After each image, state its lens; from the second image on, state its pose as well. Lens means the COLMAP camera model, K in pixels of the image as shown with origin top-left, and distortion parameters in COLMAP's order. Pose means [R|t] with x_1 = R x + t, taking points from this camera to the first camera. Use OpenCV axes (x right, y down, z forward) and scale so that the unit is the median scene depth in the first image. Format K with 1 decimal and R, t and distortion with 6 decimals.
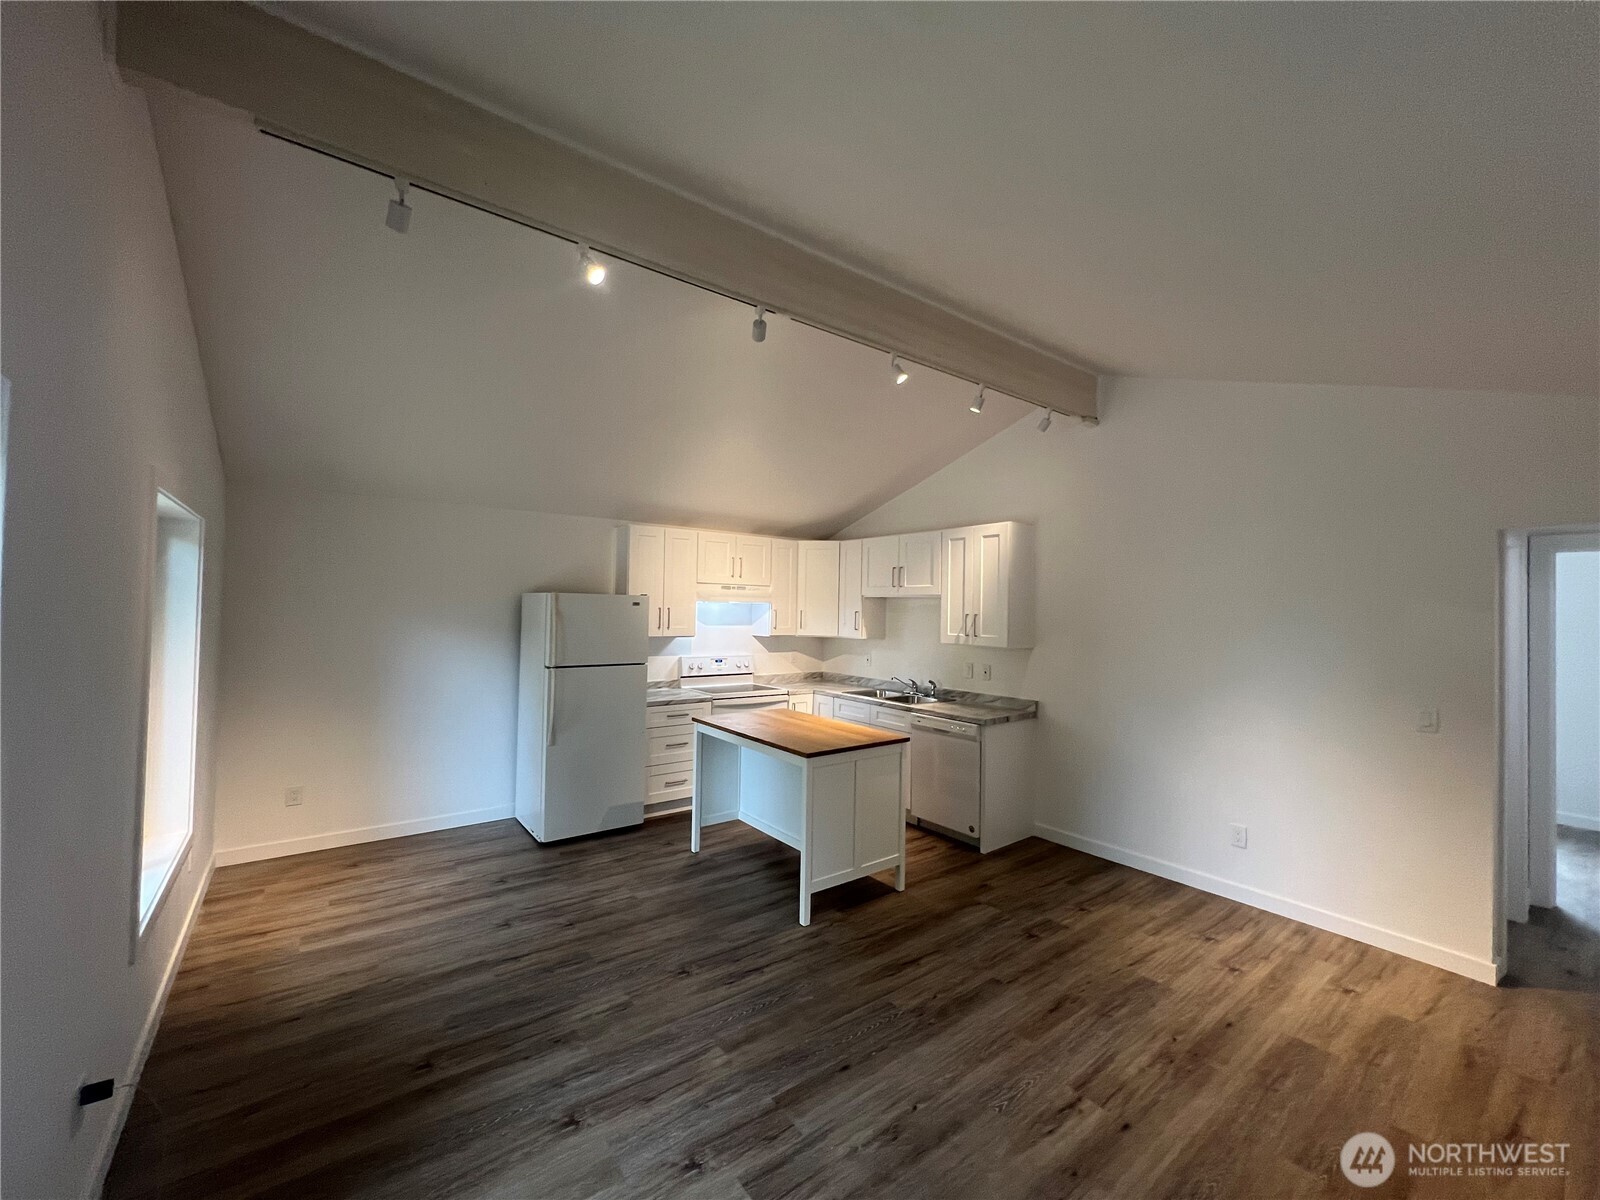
lens RADIAL K [[635.5, 0, 790.2], [0, 635.5, 599.3], [0, 0, 1]] dist [-0.000565, 0.000002]
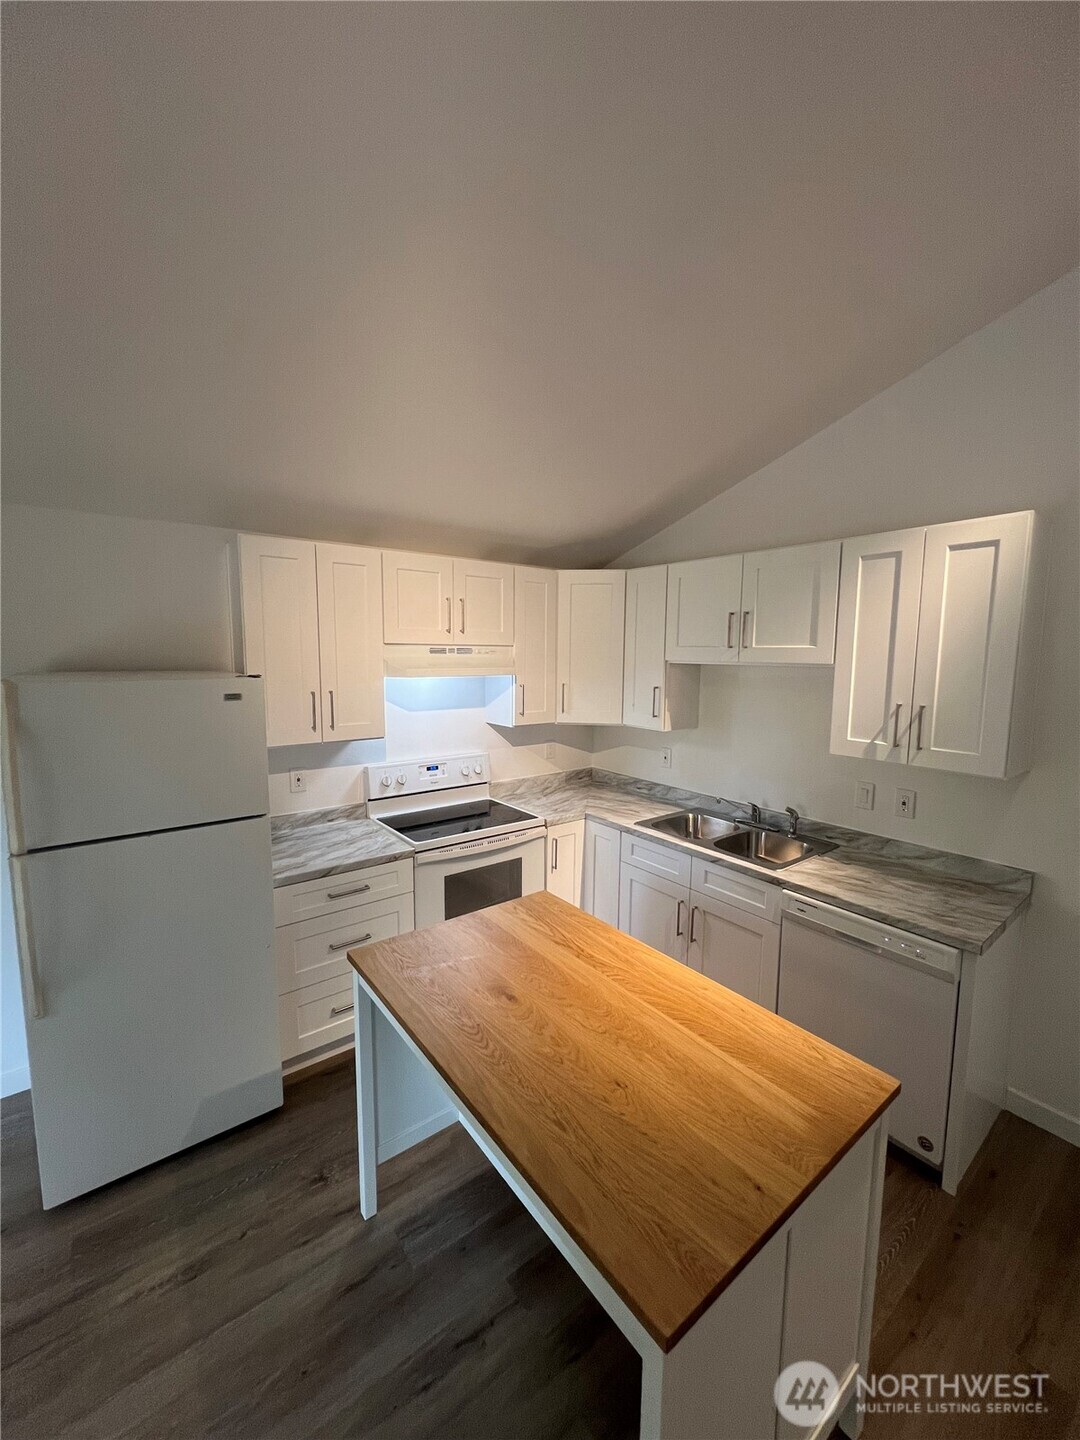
lens RADIAL K [[573.5, 0, 539.6], [0, 573.5, 712.5], [0, 0, 1]] dist [-0.000515, 0.000073]
pose [[0.999811, -0.012127, 0.015182, -0.021525], [0.010171, 0.992364, 0.122921, -0.034954], [-0.016556, -0.122743, 0.992300, 0.630868]]
